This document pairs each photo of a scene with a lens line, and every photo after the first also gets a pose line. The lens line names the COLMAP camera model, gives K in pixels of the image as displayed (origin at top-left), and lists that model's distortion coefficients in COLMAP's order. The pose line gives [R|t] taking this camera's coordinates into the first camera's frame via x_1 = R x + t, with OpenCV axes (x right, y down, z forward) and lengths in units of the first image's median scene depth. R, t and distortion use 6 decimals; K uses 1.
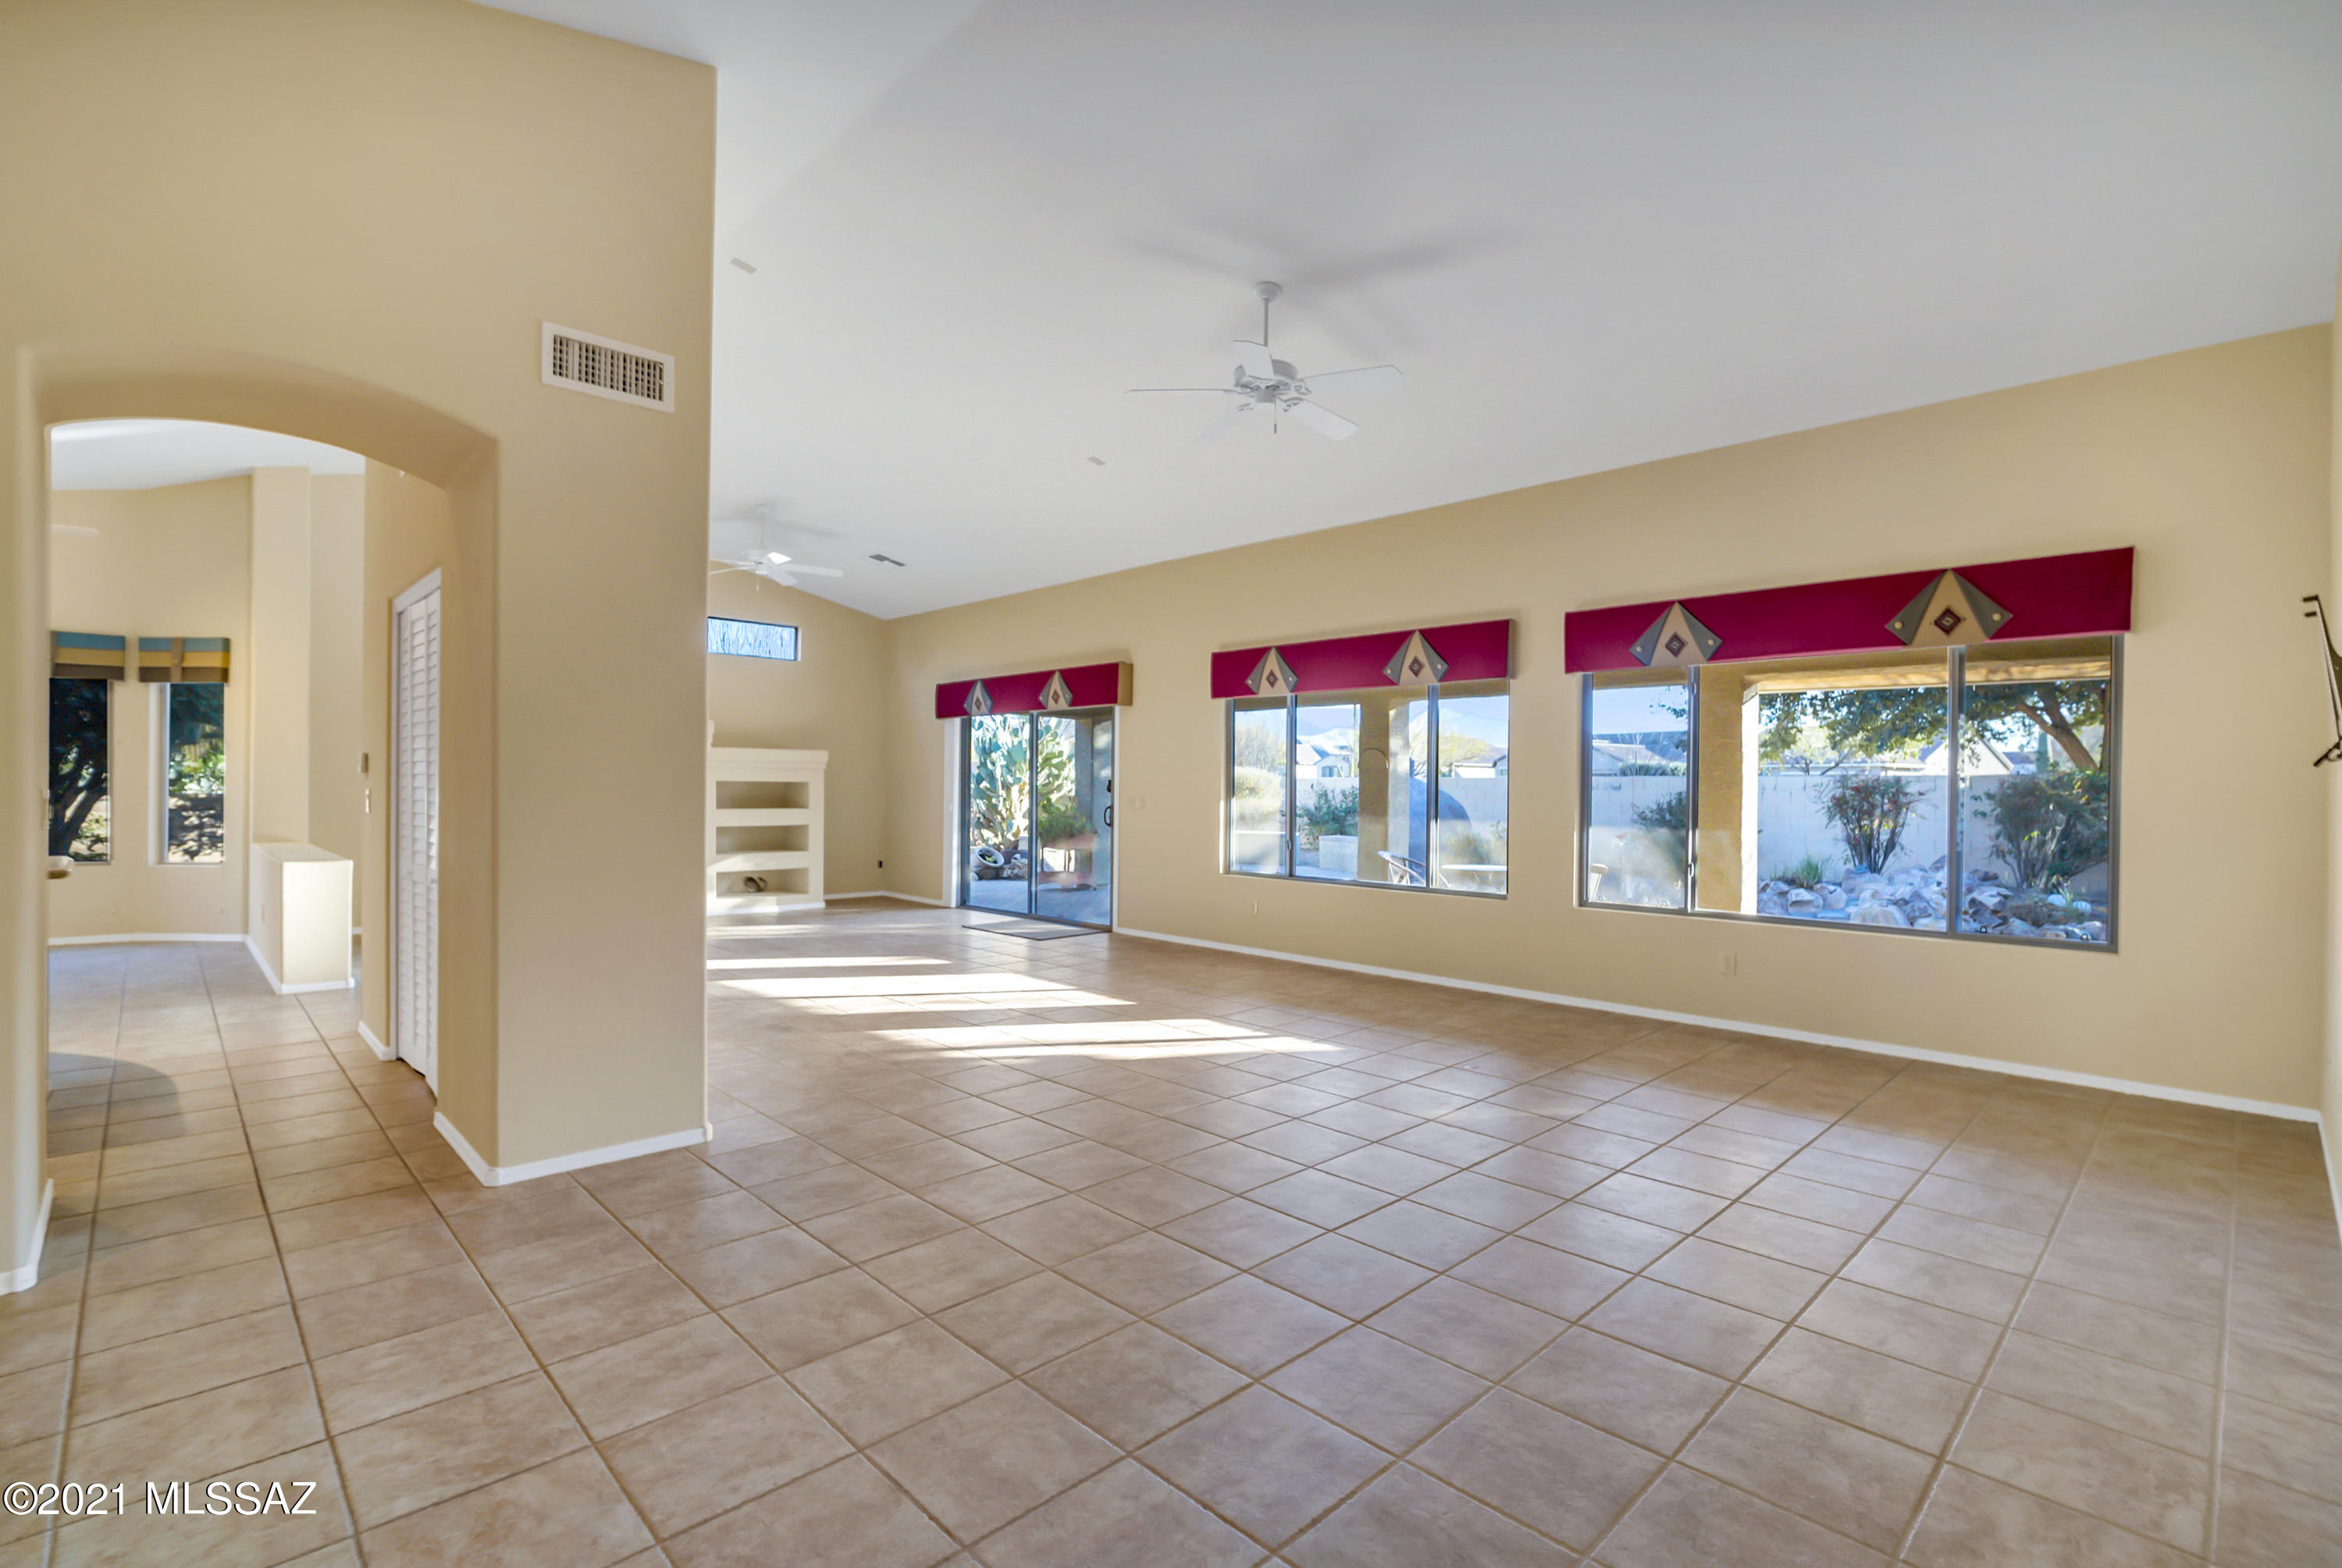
lens RADIAL K [[1053.8, 0, 1176.4], [0, 1053.8, 785.2], [0, 0, 1]] dist [-0.008180, 0.002027]
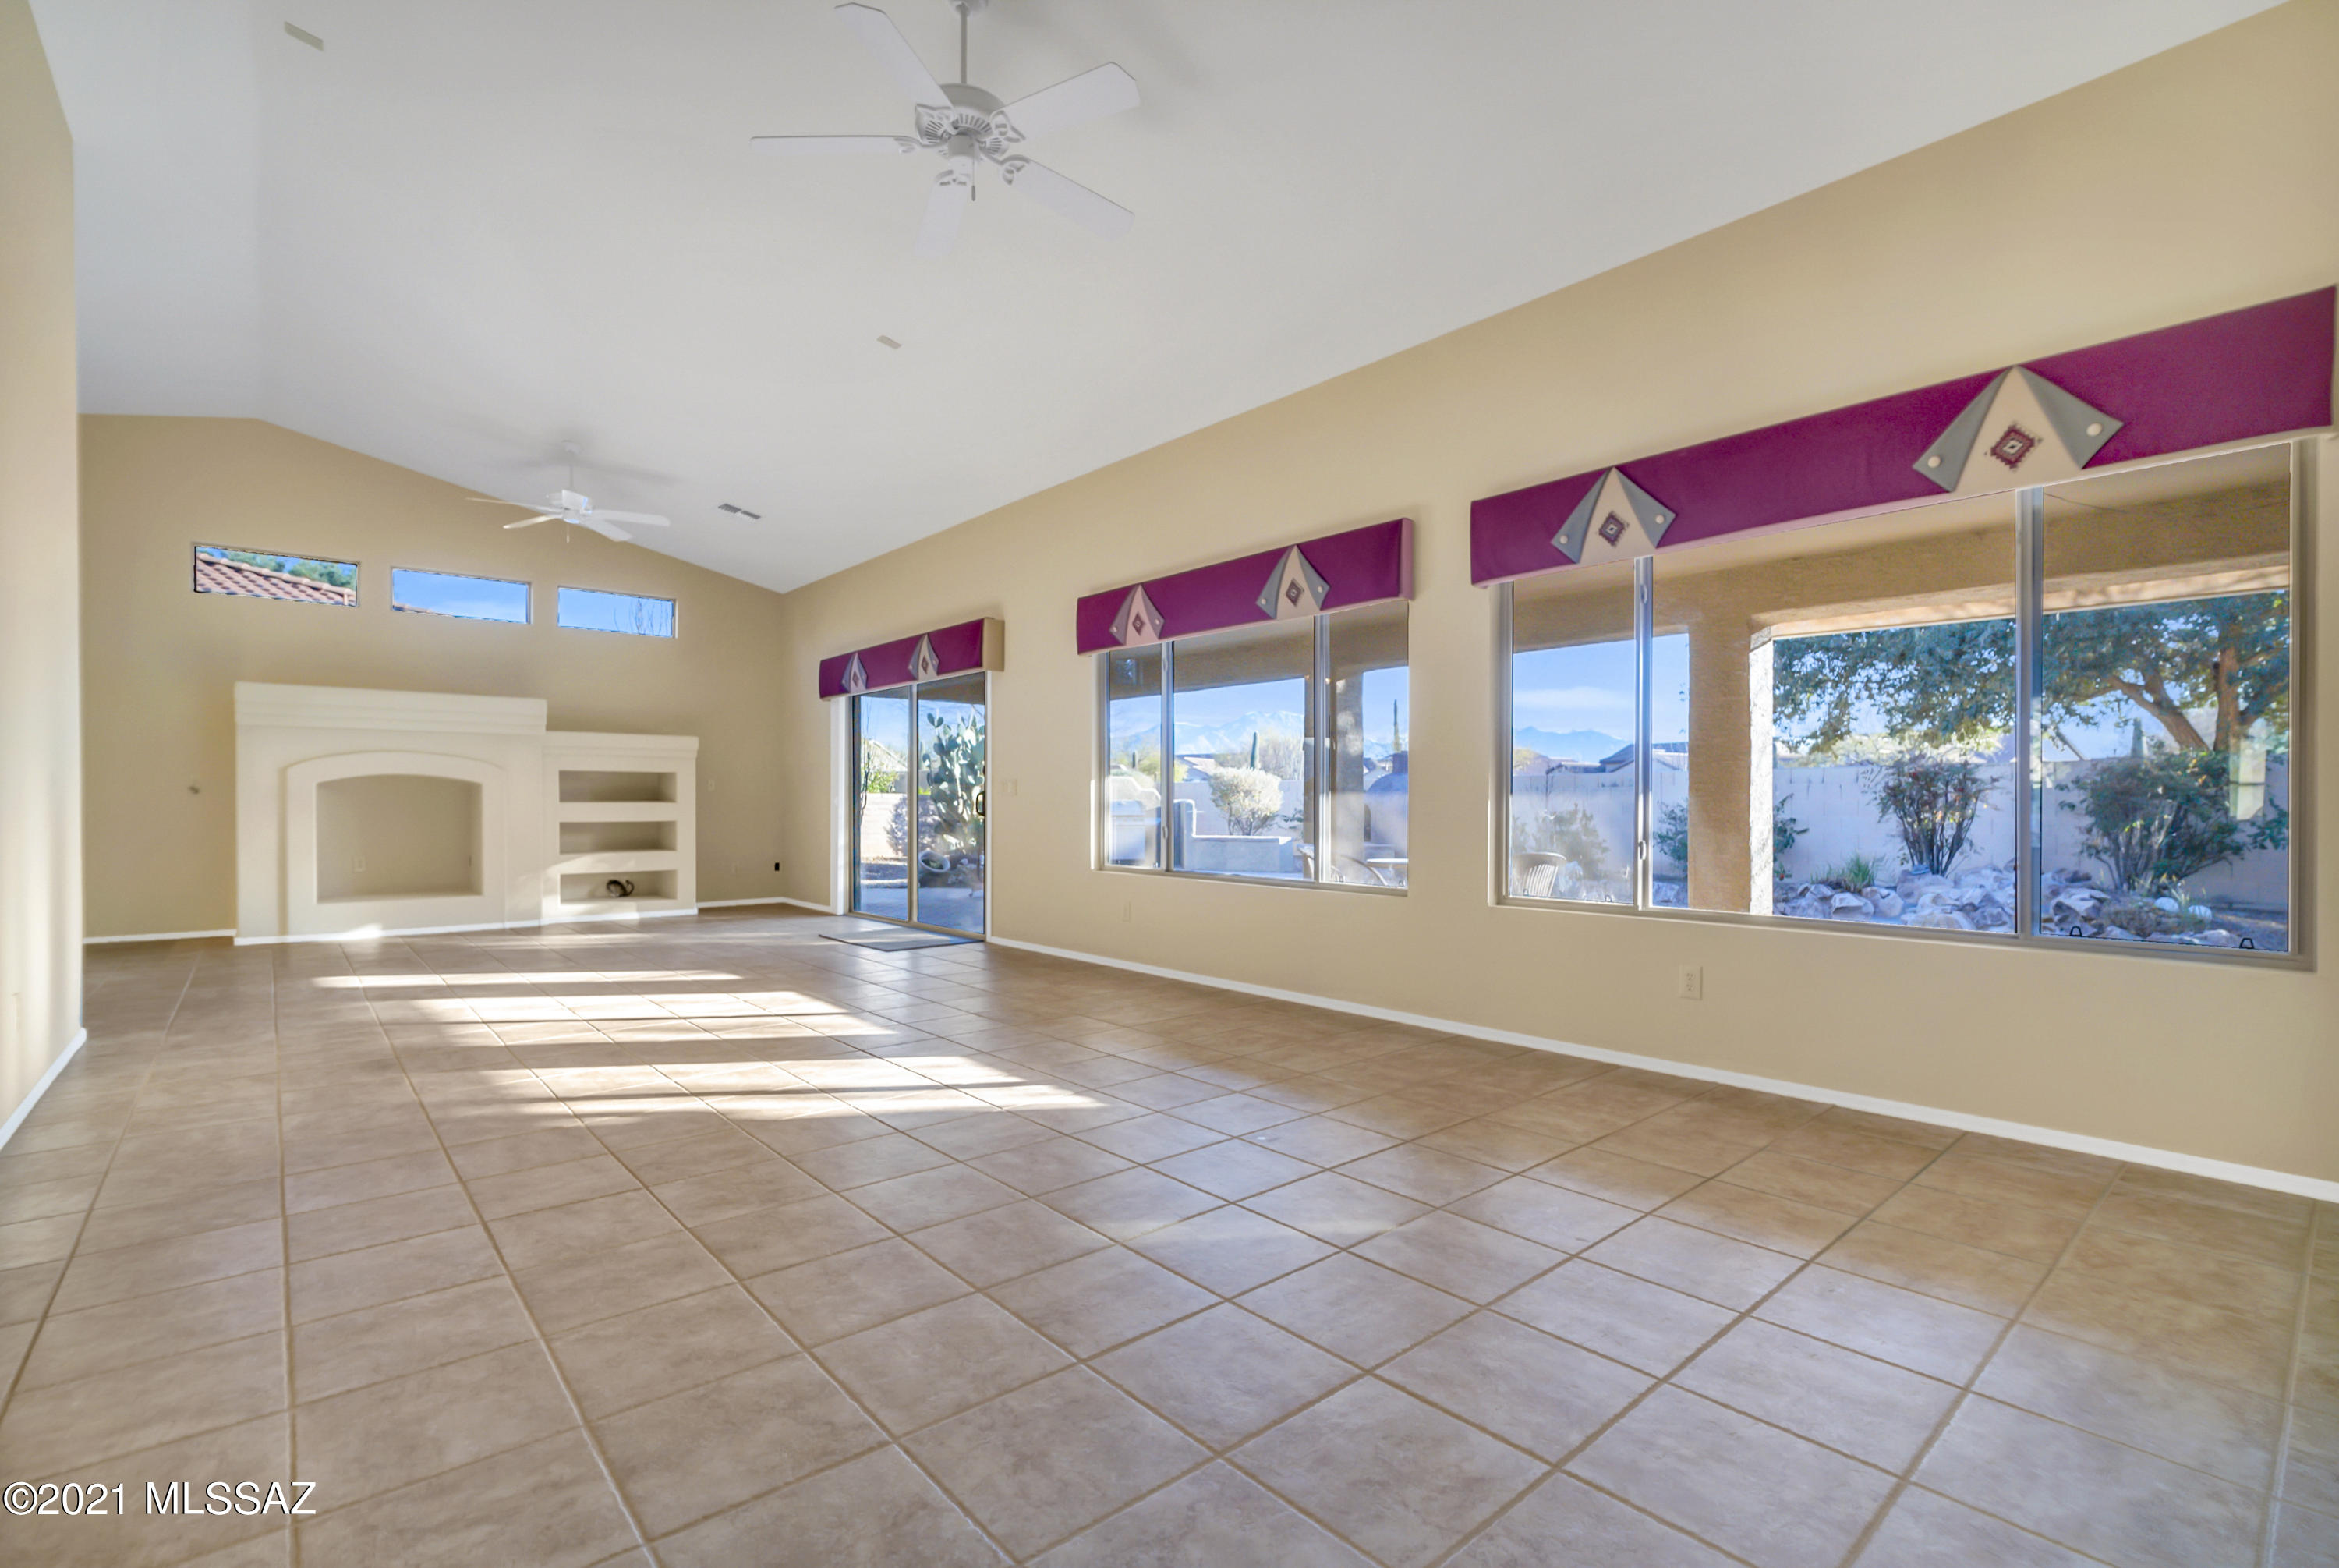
lens RADIAL K [[1052.6, 0, 1163.2], [0, 1052.6, 798.4], [0, 0, 1]] dist [-0.008180, 0.002027]
pose [[0.998274, -0.007356, -0.058262, 0.131408], [0.007235, 0.999971, -0.002284, 0.028282], [0.058277, 0.001858, 0.998299, 0.172666]]
